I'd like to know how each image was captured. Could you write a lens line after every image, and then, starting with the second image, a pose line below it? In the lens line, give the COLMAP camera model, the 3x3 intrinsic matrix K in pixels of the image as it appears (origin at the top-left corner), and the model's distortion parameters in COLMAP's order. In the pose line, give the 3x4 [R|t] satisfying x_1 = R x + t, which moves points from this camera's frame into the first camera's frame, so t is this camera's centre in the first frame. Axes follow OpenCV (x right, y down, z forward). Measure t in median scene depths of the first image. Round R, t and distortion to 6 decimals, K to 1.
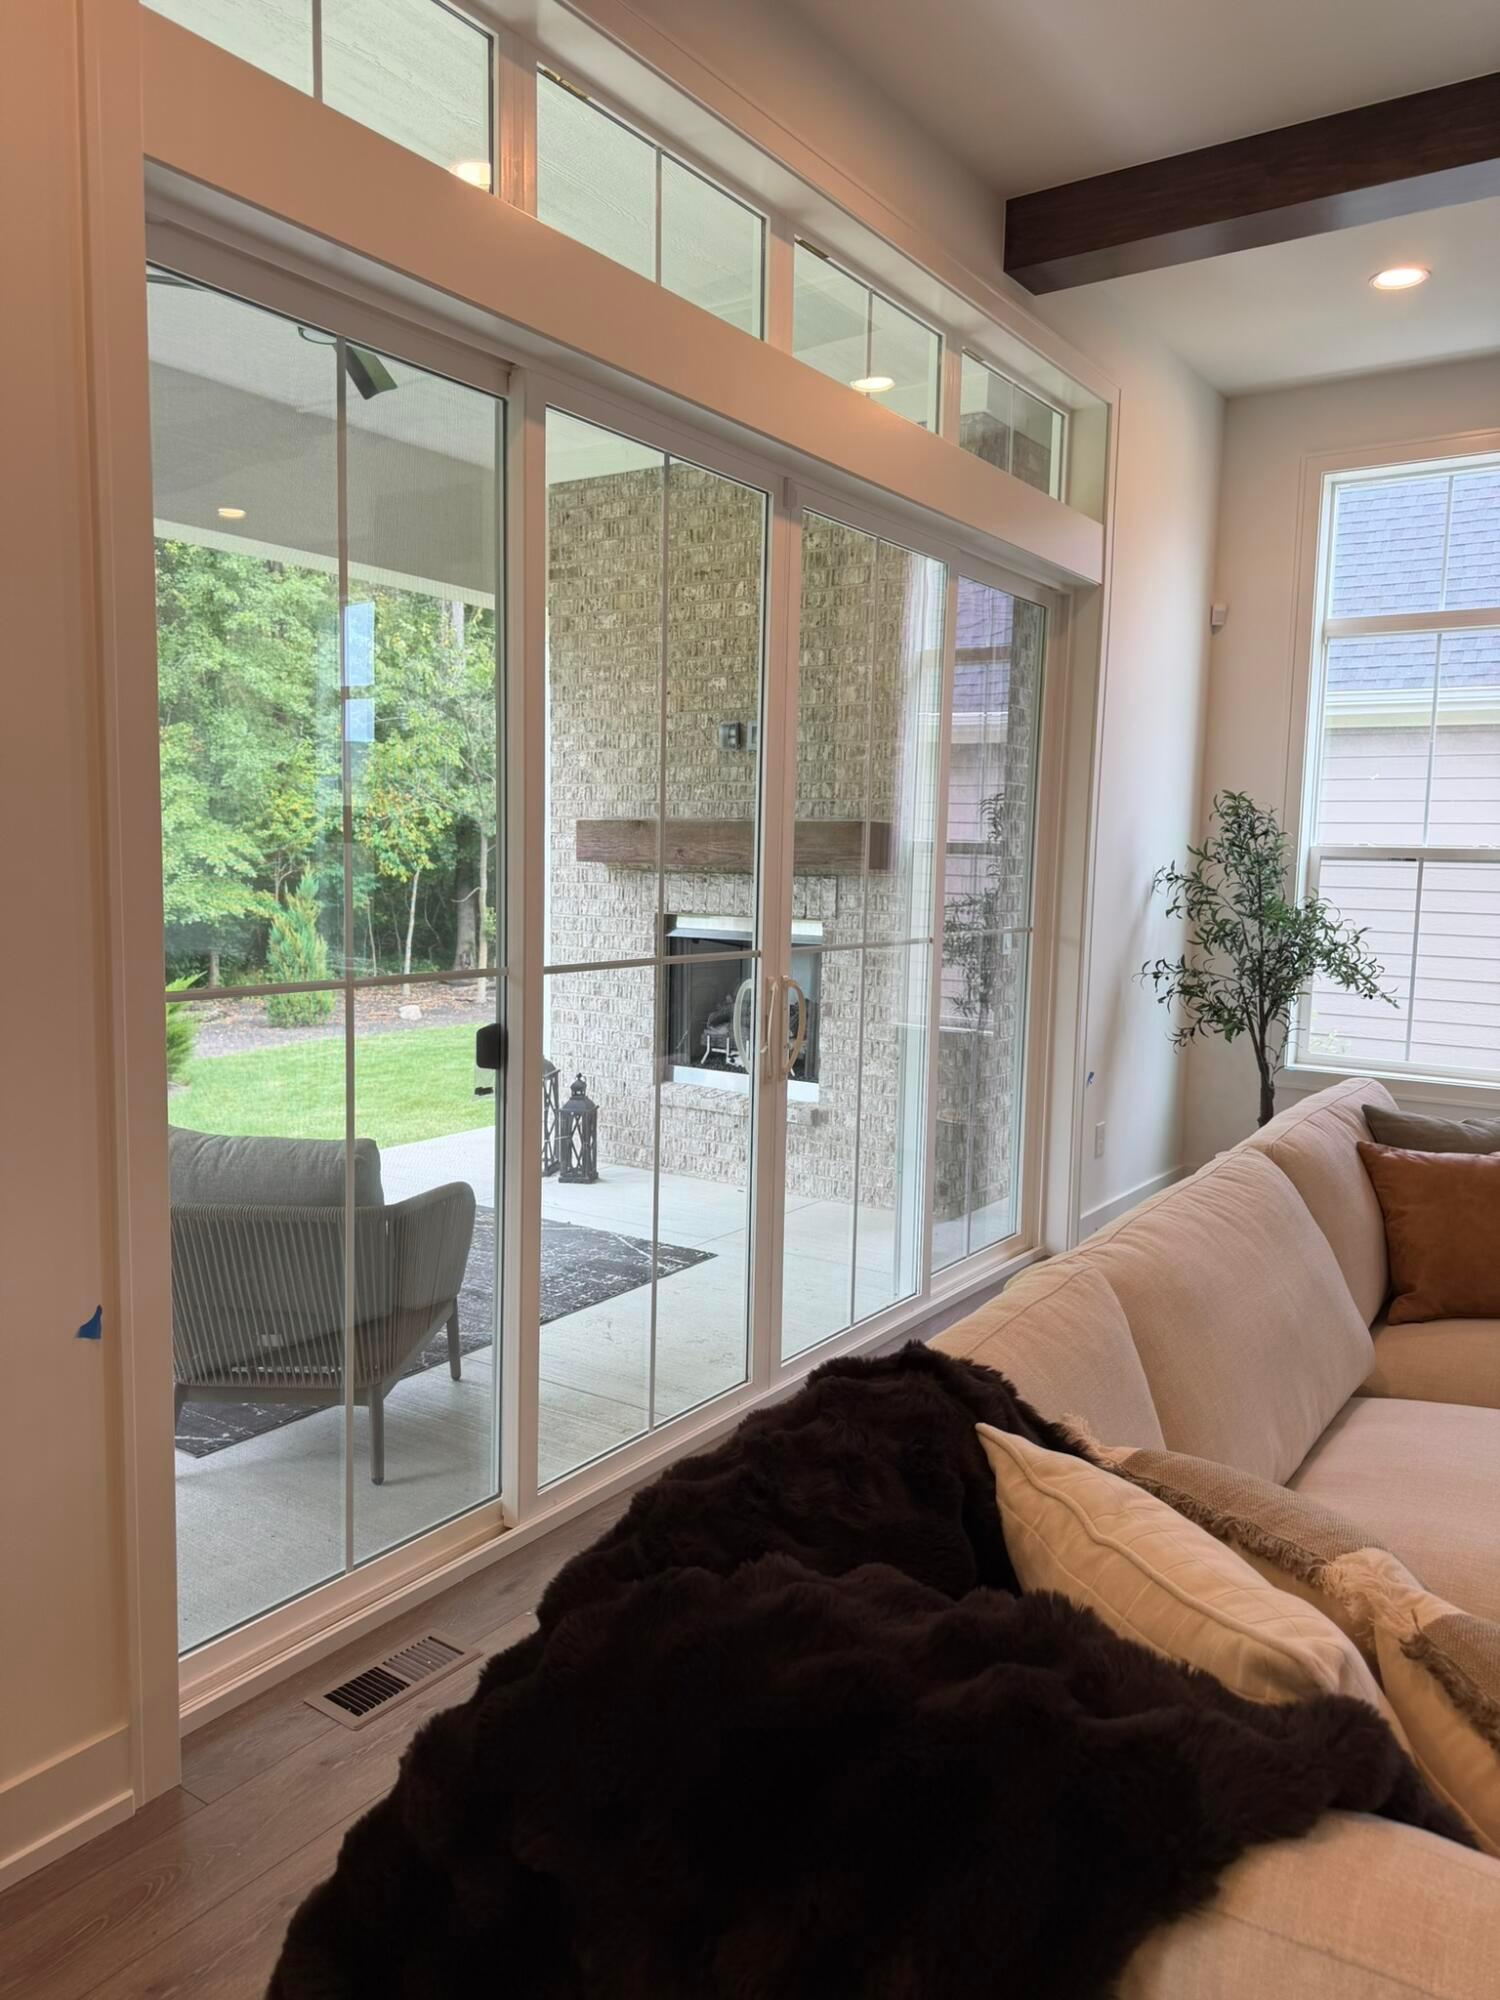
lens RADIAL K [[1391.7, 0, 750.0], [0, 1391.7, 1000.0], [0, 0, 1]] dist [0.193163, -0.400162]
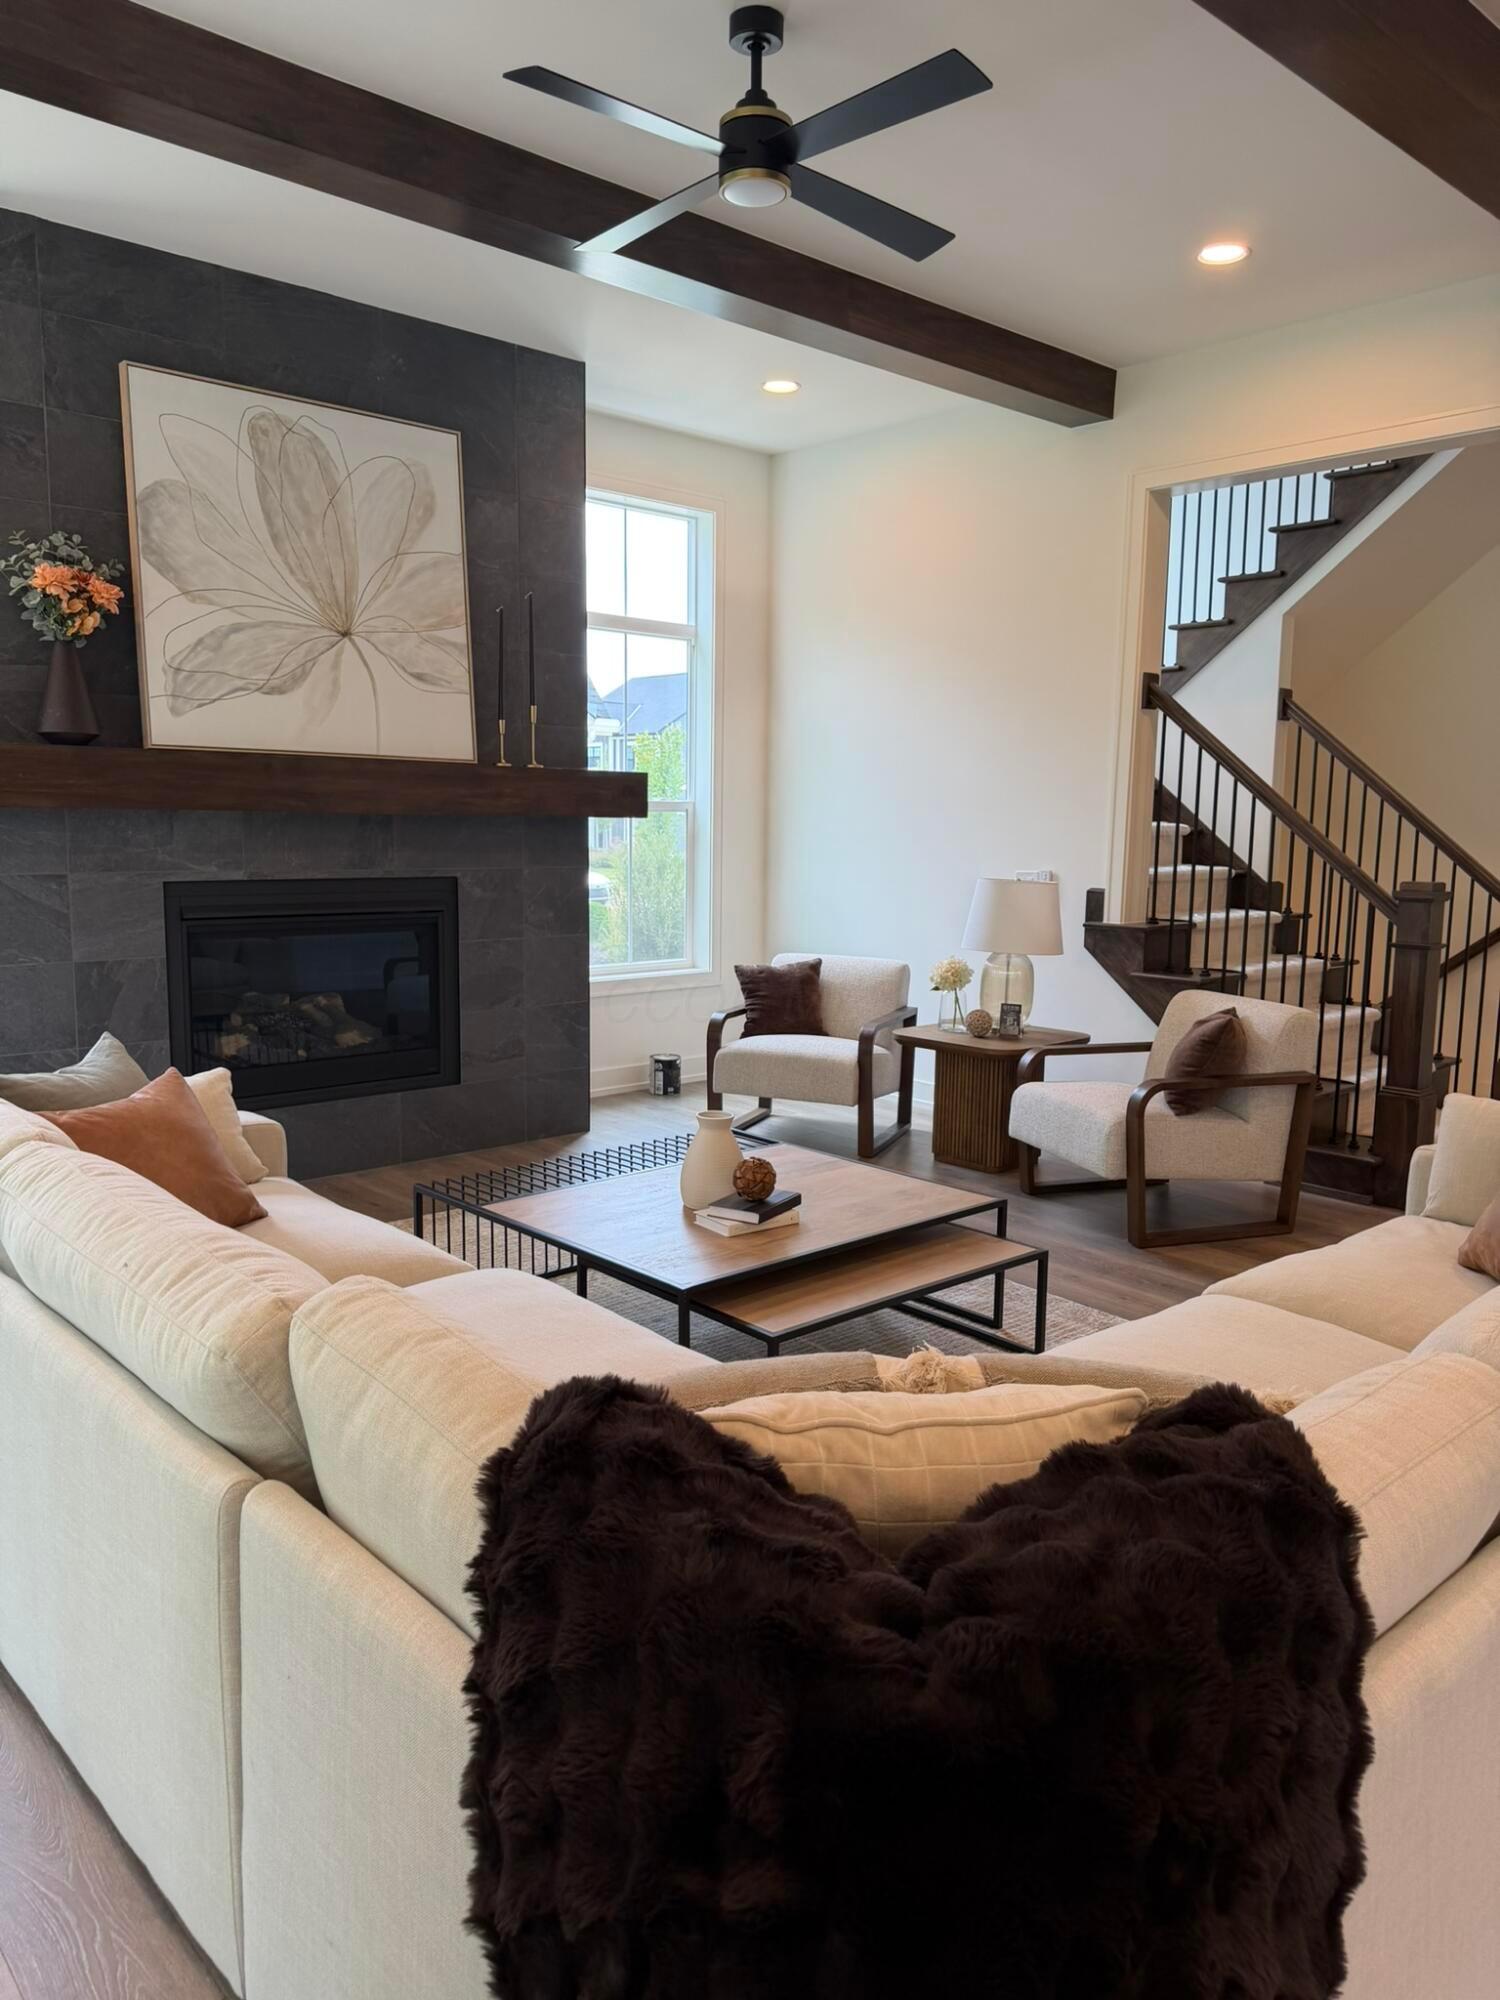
lens RADIAL K [[1391.7, 0, 750.0], [0, 1391.7, 1000.0], [0, 0, 1]] dist [0.193163, -0.400162]
pose [[0.240668, -0.145365, 0.959660, -0.149585], [0.092777, 0.987639, 0.126337, -0.020726], [-0.966163, 0.058629, 0.251179, 0.147973]]
